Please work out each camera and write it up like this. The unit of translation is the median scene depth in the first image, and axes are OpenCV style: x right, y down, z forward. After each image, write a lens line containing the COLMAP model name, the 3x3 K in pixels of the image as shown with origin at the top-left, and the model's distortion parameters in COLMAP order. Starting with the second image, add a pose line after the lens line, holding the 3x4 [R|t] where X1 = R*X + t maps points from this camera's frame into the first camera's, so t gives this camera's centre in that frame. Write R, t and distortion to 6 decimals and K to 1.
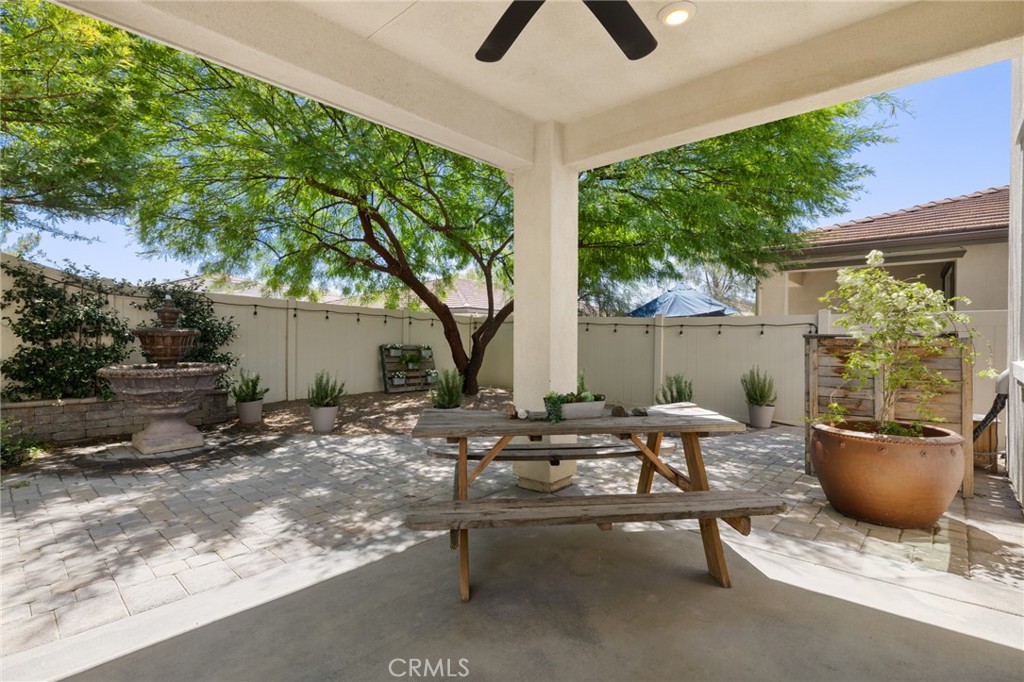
lens RADIAL K [[496.1, 0, 506.2], [0, 496.1, 346.4], [0, 0, 1]] dist [-0.003929, -0.001207]
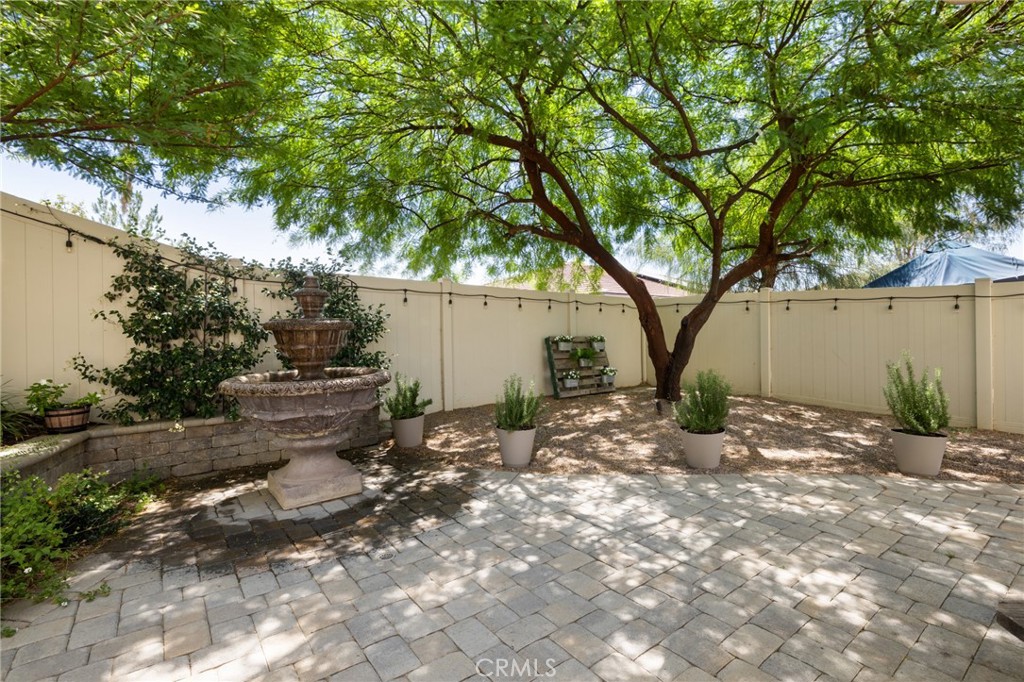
lens RADIAL K [[502.7, 0, 513.9], [0, 502.7, 332.3], [0, 0, 1]] dist [-0.017022, 0.000219]
pose [[0.981848, -0.027590, -0.187650, -0.250006], [0.025692, 0.999591, -0.012537, -0.002375], [0.187920, 0.007488, 0.982156, 0.334572]]
